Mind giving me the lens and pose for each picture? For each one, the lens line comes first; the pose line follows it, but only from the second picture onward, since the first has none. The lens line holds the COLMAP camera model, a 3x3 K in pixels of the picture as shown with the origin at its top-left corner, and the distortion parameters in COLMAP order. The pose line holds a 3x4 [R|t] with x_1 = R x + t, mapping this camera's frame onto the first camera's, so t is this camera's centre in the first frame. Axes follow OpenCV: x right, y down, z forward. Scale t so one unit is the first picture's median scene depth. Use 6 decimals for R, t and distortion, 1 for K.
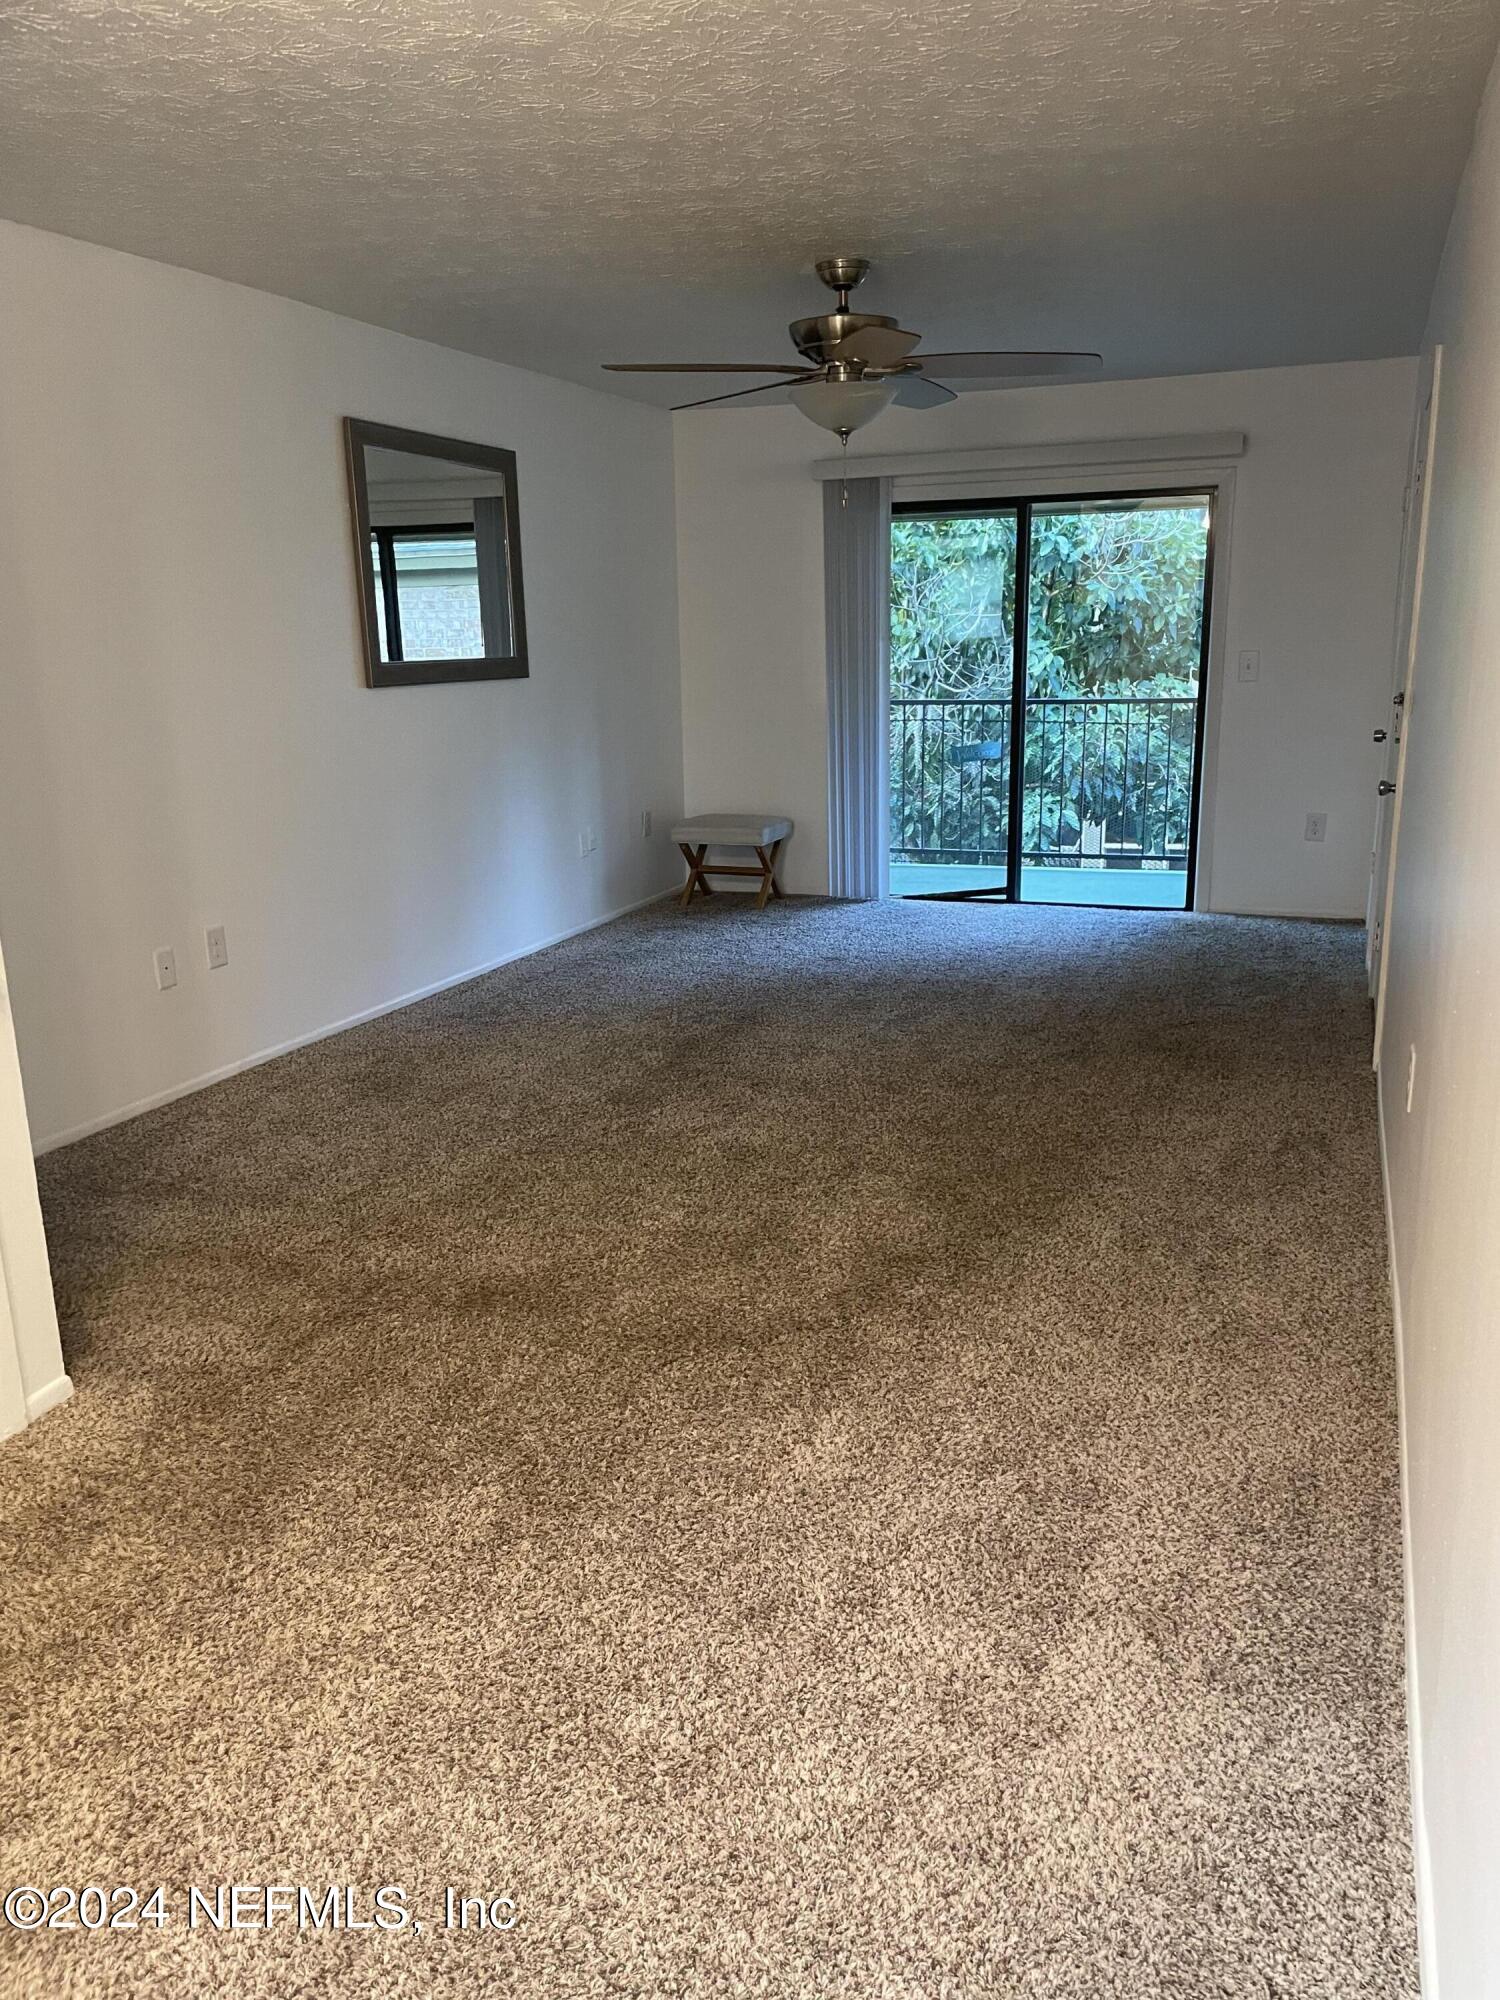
lens RADIAL K [[1507.0, 0, 765.0], [0, 1507.0, 1007.6], [0, 0, 1]] dist [0.053048, -0.026414]
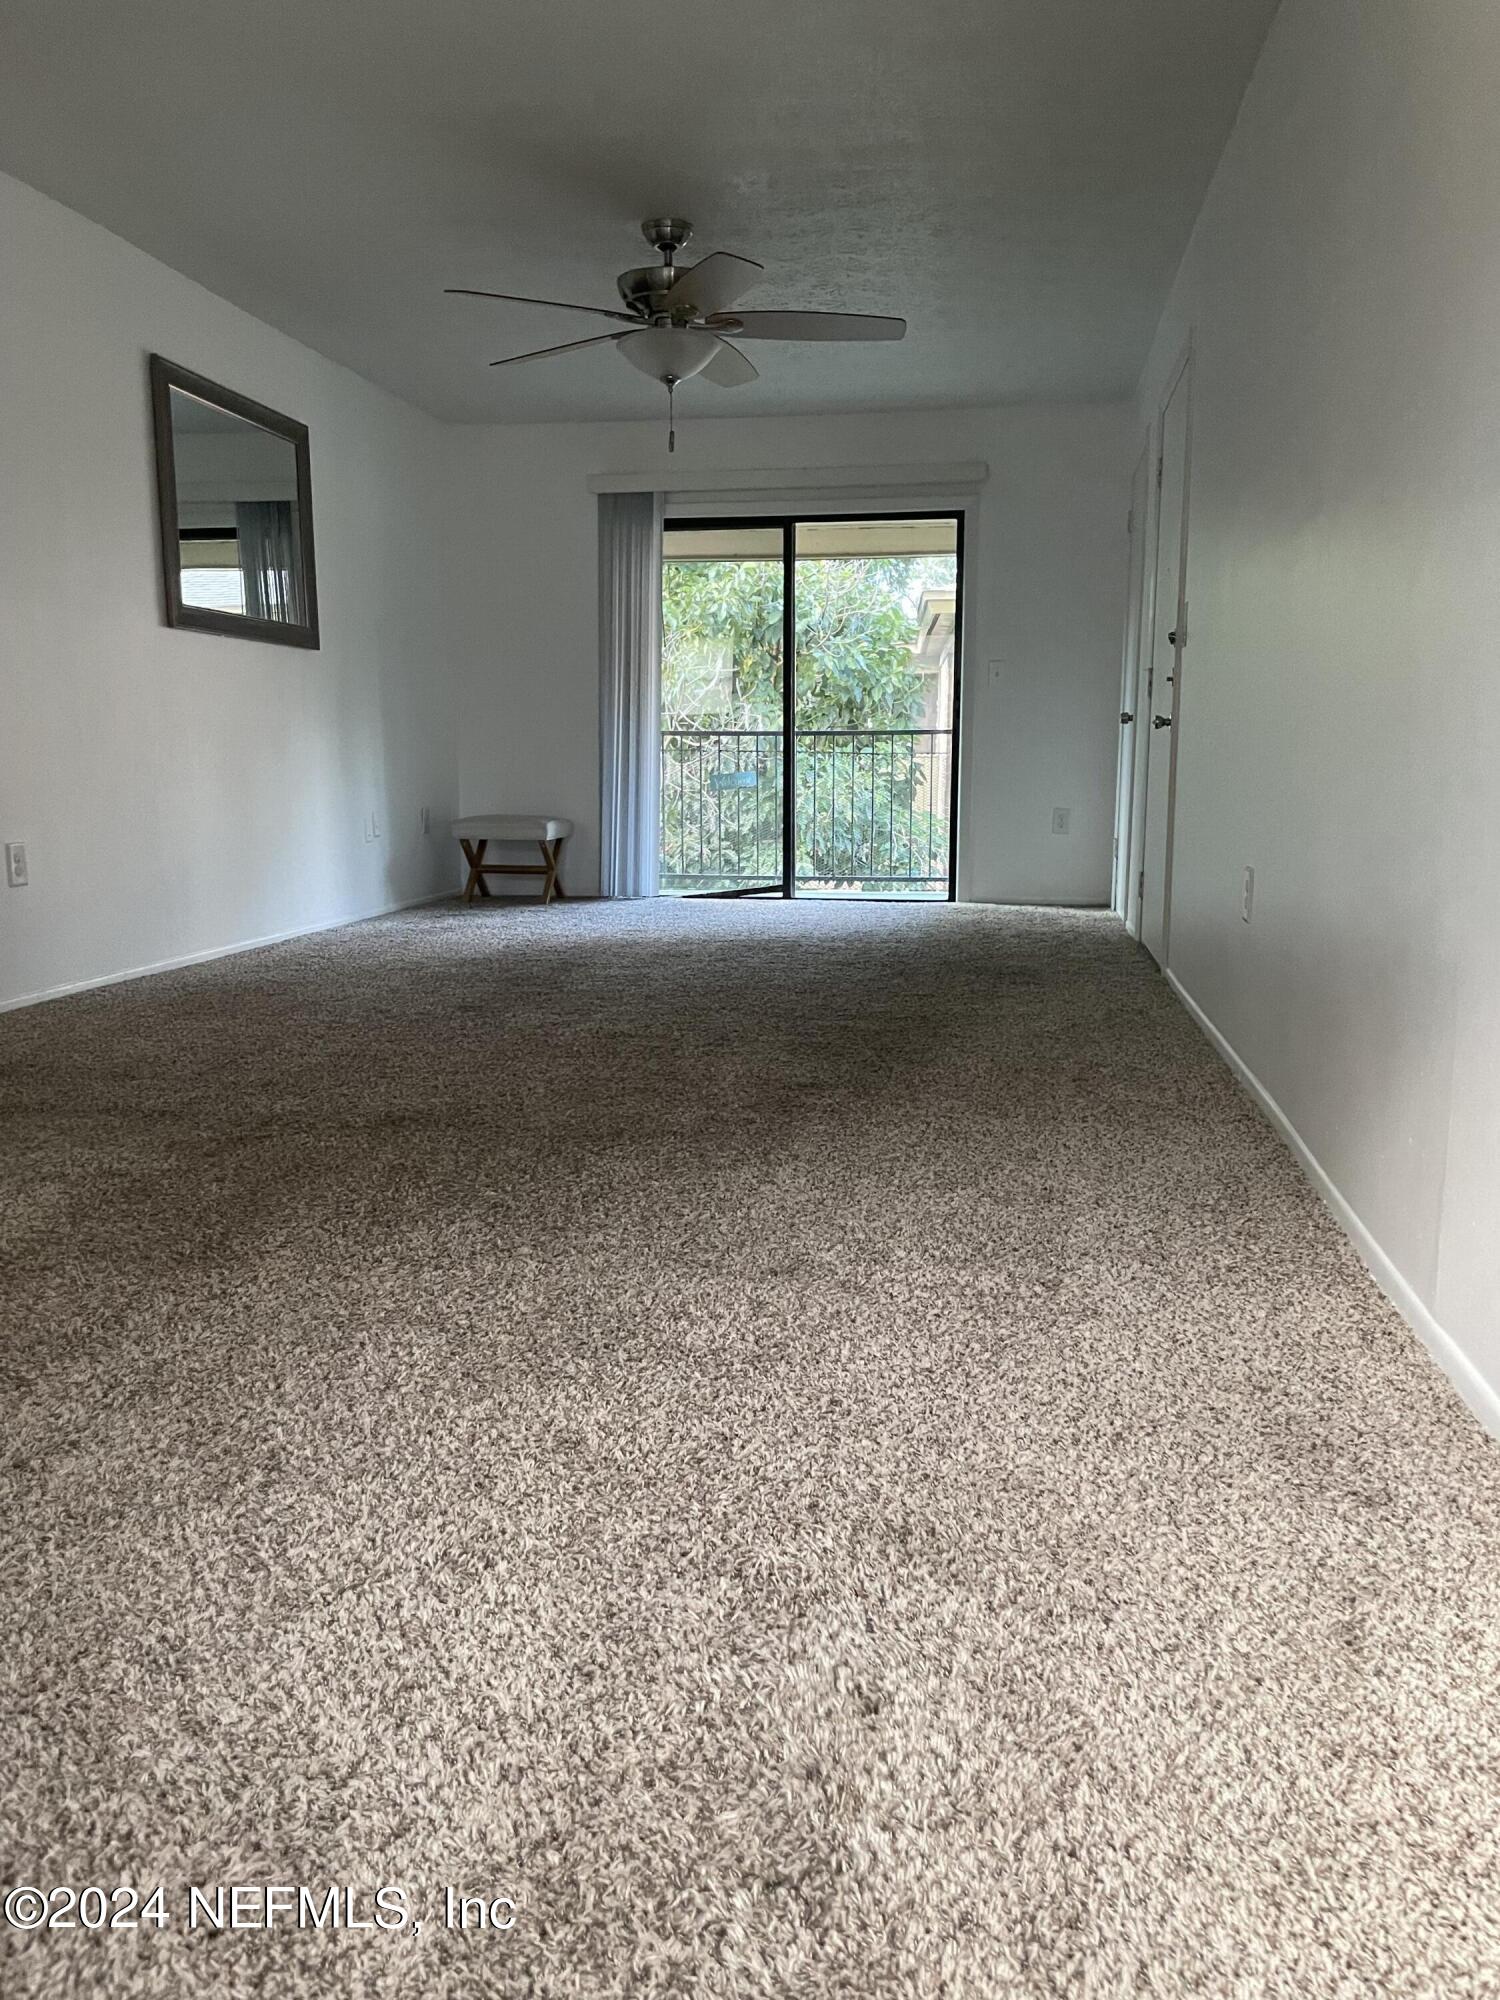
lens RADIAL K [[1507.0, 0, 749.7], [0, 1507.0, 992.5], [0, 0, 1]] dist [0.053048, -0.026414]
pose [[0.980969, -0.011488, 0.193824, -0.064930], [0.029607, 0.995425, -0.090845, 0.089474], [-0.191893, 0.094855, 0.976821, -0.001961]]
